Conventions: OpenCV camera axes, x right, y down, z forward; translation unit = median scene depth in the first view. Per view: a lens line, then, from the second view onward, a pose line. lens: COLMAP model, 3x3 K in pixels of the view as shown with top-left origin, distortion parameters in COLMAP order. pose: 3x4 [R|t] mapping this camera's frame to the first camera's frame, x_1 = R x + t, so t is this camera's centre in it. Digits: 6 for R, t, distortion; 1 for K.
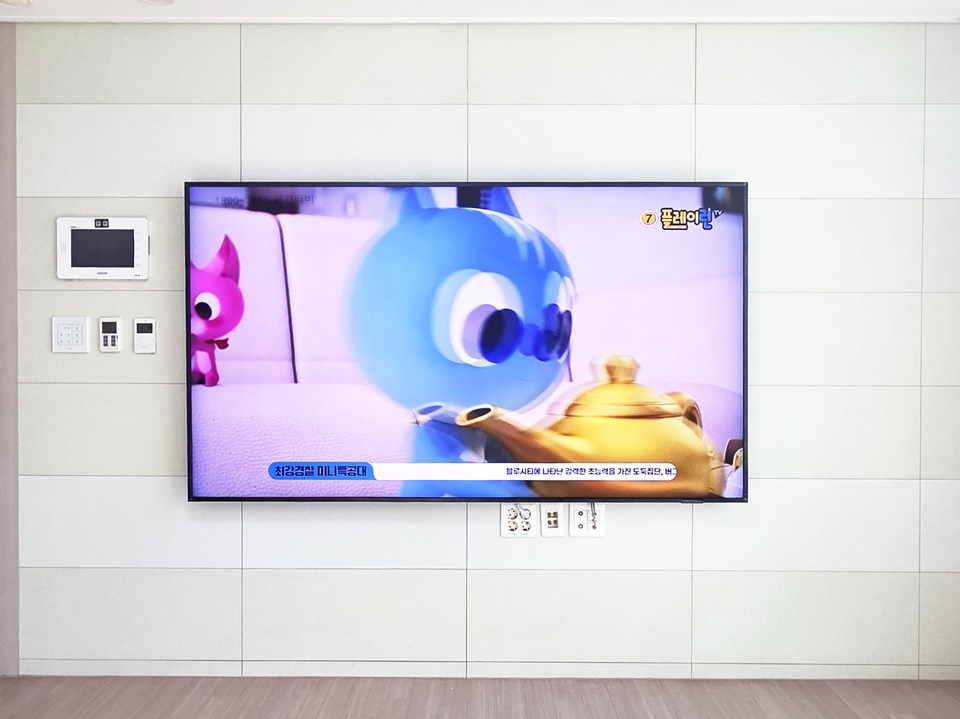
lens RADIAL K [[804.5, 0, 474.1], [0, 804.5, 355.4], [0, 0, 1]] dist [0.008941, 0.001596]
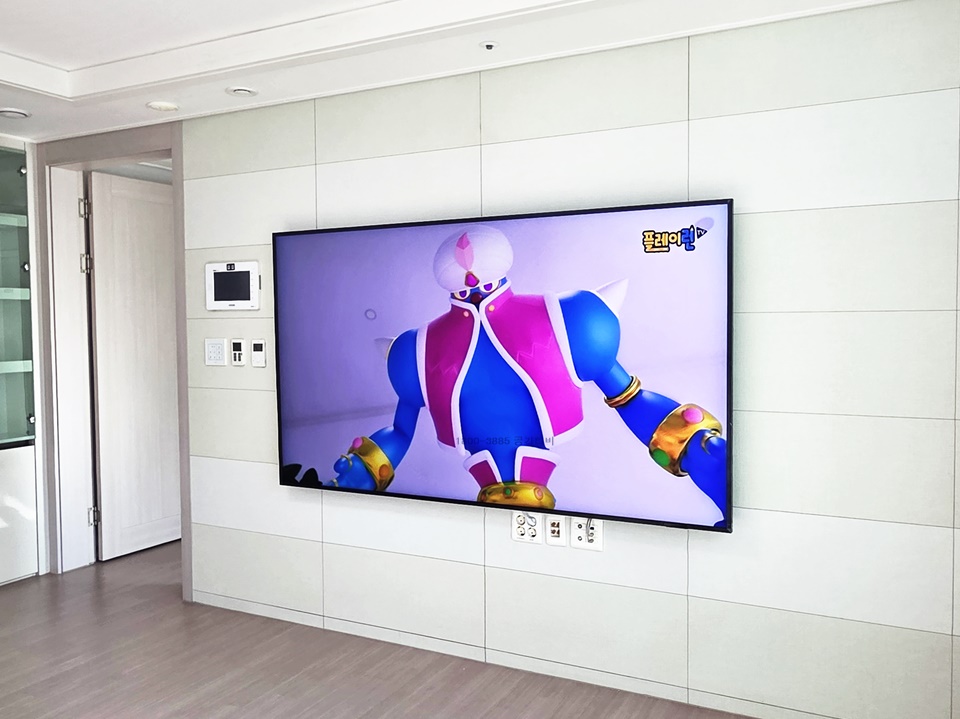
lens RADIAL K [[804.5, 0, 485.1], [0, 804.5, 362.5], [0, 0, 1]] dist [0.008941, 0.001596]
pose [[0.895085, 0.013409, -0.445693, 0.487604], [-0.001078, 0.999610, 0.027909, -0.045979], [0.445894, -0.024501, 0.894751, 0.013417]]
